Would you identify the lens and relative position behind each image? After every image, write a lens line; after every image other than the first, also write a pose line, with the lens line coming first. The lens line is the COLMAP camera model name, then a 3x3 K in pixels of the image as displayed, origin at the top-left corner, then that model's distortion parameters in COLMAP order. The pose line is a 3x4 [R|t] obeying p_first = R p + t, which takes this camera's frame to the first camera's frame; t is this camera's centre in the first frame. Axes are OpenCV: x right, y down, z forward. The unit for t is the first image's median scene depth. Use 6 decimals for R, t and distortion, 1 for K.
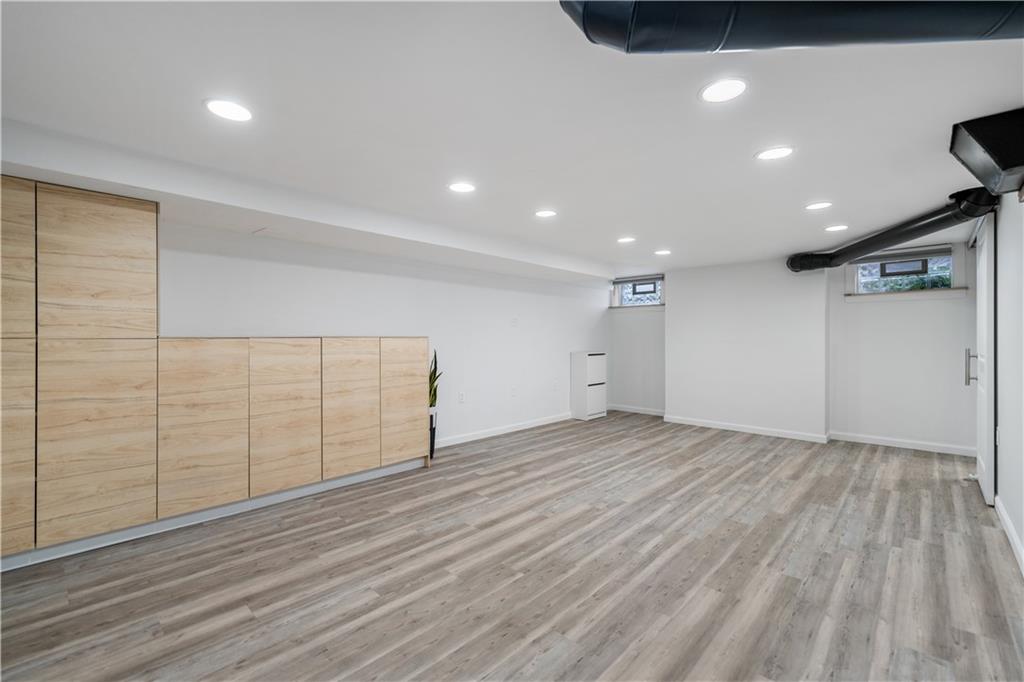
lens RADIAL K [[459.3, 0, 514.4], [0, 459.3, 337.4], [0, 0, 1]] dist [-0.002288, -0.000664]
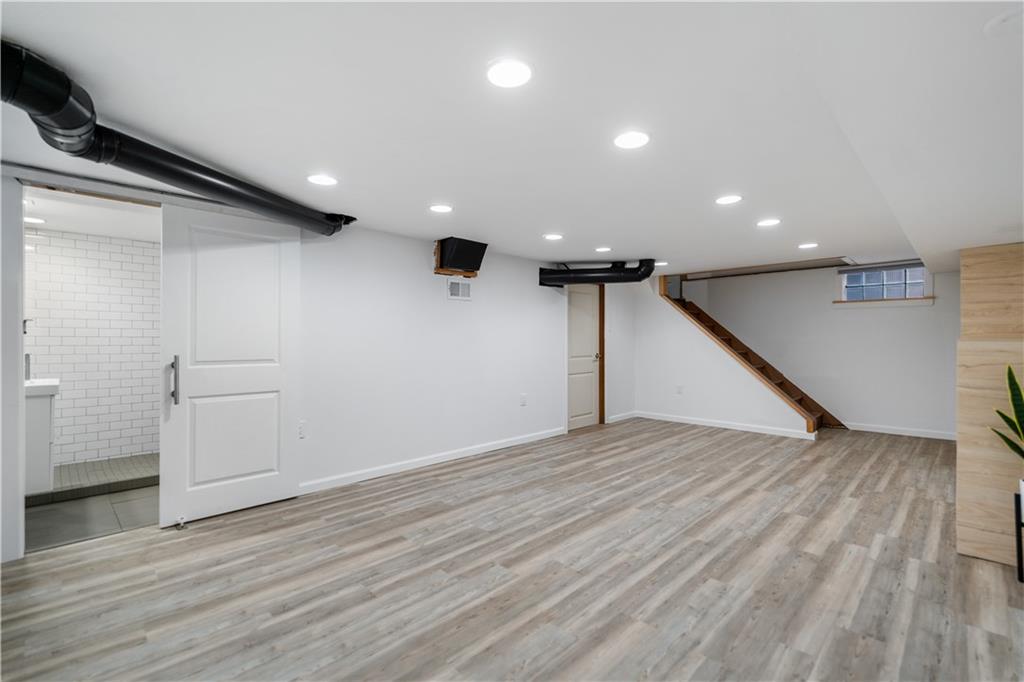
lens RADIAL K [[459.3, 0, 514.4], [0, 459.3, 337.4], [0, 0, 1]] dist [-0.002288, -0.000664]
pose [[-0.999127, -0.000059, 0.041771, 0.477449], [-0.000339, 0.999978, -0.006685, -0.001618], [-0.041770, -0.006693, -0.999105, 2.052934]]
